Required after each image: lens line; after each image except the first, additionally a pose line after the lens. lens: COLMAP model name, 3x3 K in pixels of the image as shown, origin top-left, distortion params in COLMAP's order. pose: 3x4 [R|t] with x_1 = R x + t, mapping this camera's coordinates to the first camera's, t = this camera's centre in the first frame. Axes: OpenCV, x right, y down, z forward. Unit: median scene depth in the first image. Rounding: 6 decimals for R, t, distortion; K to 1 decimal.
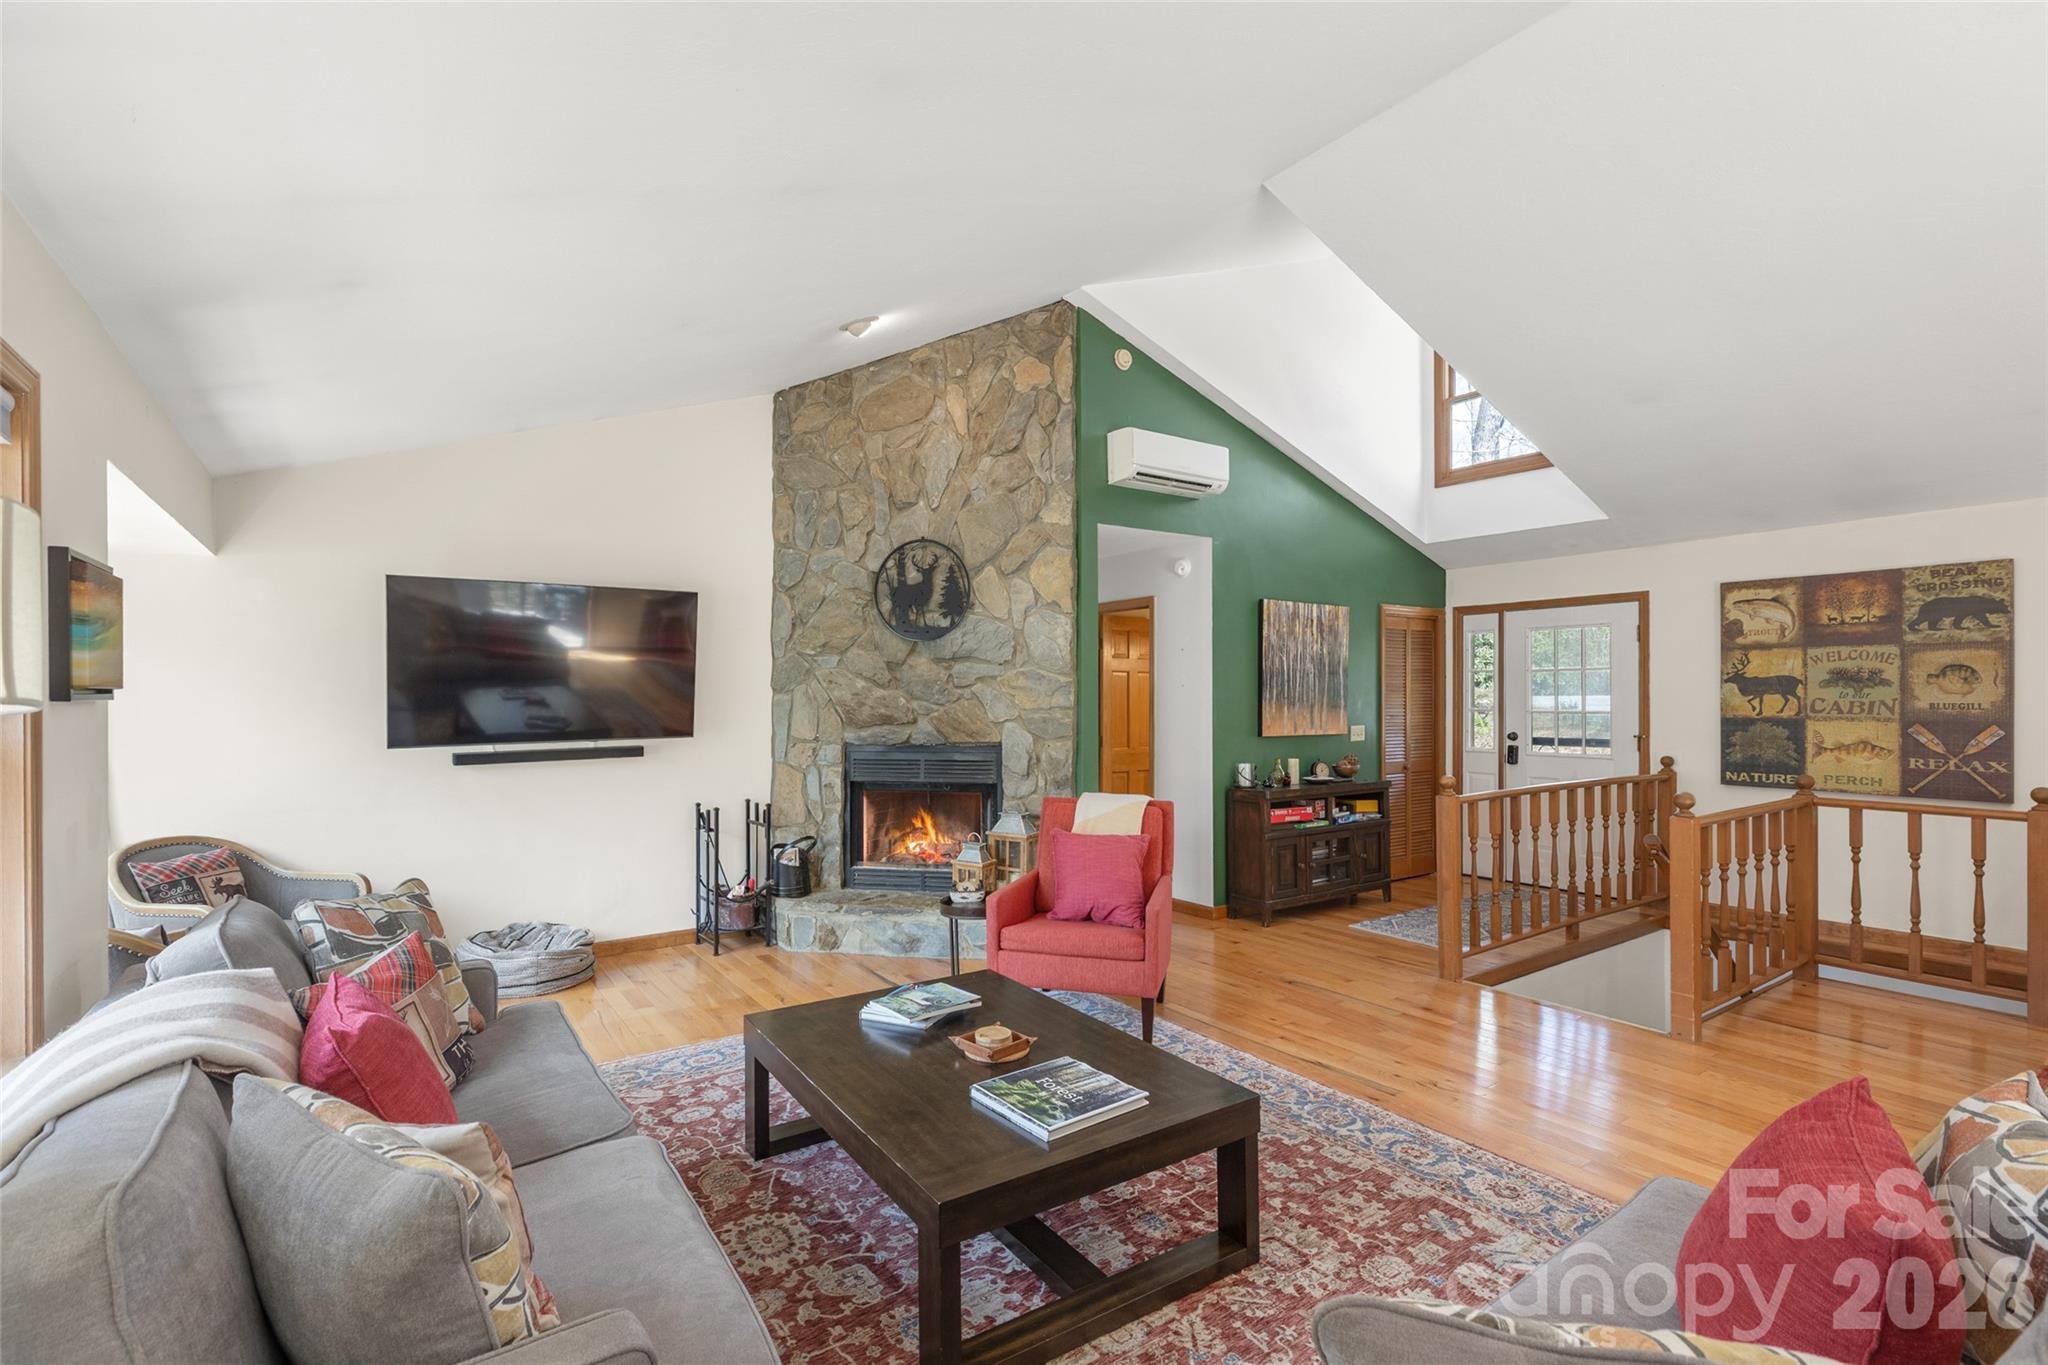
lens RADIAL K [[937.4, 0, 1046.1], [0, 937.4, 695.5], [0, 0, 1]] dist [-0.010215, 0.000150]
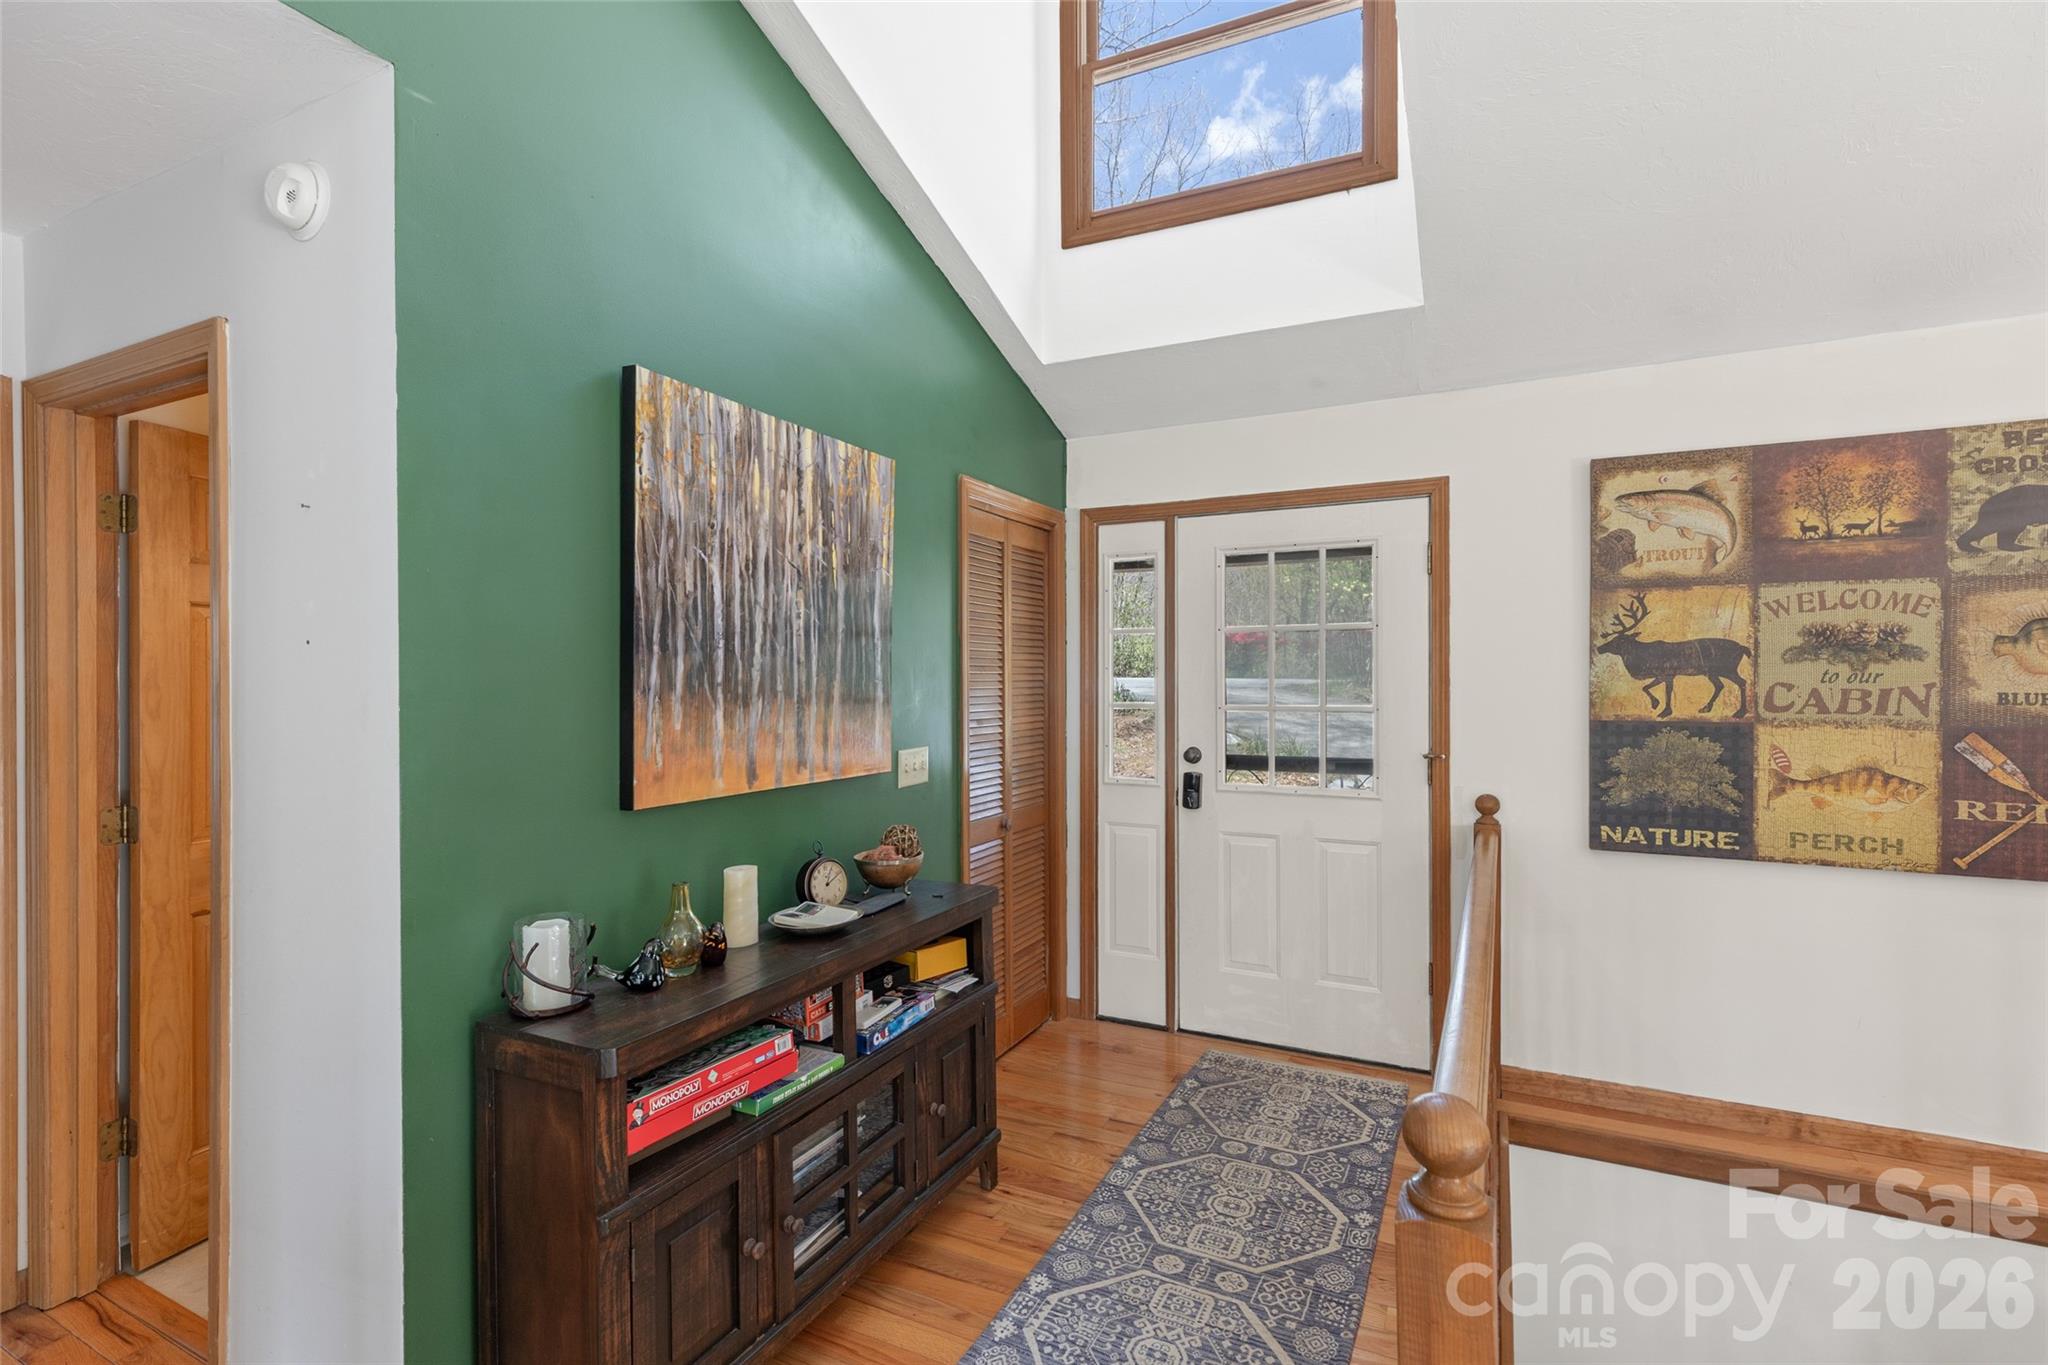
lens RADIAL K [[925.0, 0, 1042.3], [0, 925.0, 684.4], [0, 0, 1]] dist [0.009570, 0.000064]
pose [[0.880031, -0.003893, 0.474901, 0.226859], [-0.000384, 0.999960, 0.008909, -0.000792], [-0.474917, -0.008023, 0.879994, 0.739977]]
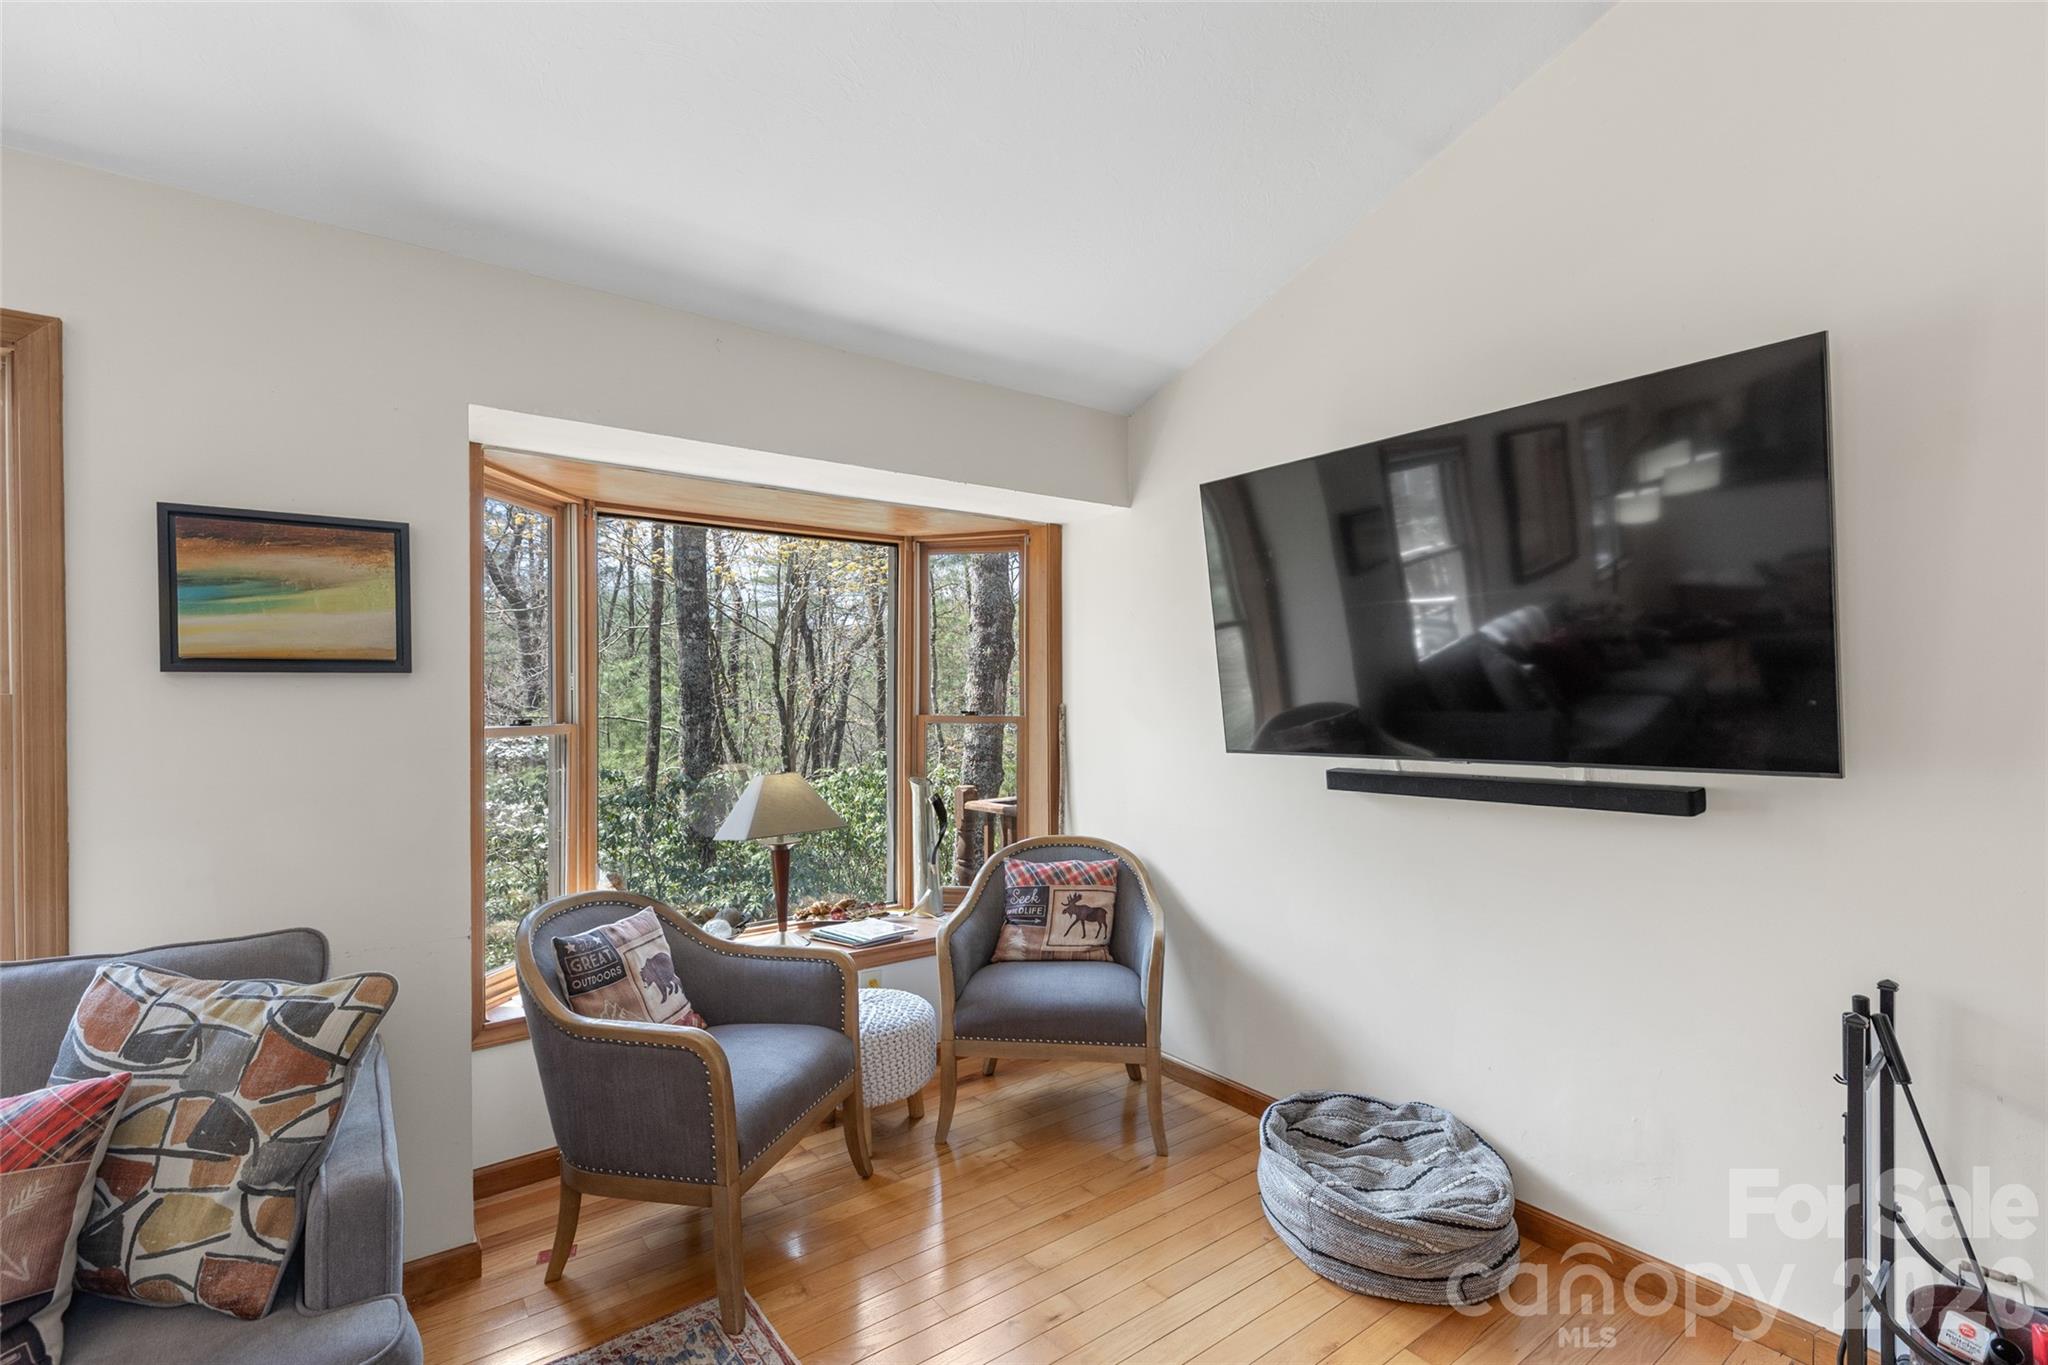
lens RADIAL K [[922.8, 0, 1022.3], [0, 922.8, 704.5], [0, 0, 1]] dist [0.008213, -0.000056]
pose [[0.012722, 0.008935, -0.999879, -0.048386], [0.005815, 0.999943, 0.009009, 0.012798], [0.999902, -0.005928, 0.012669, 0.664458]]
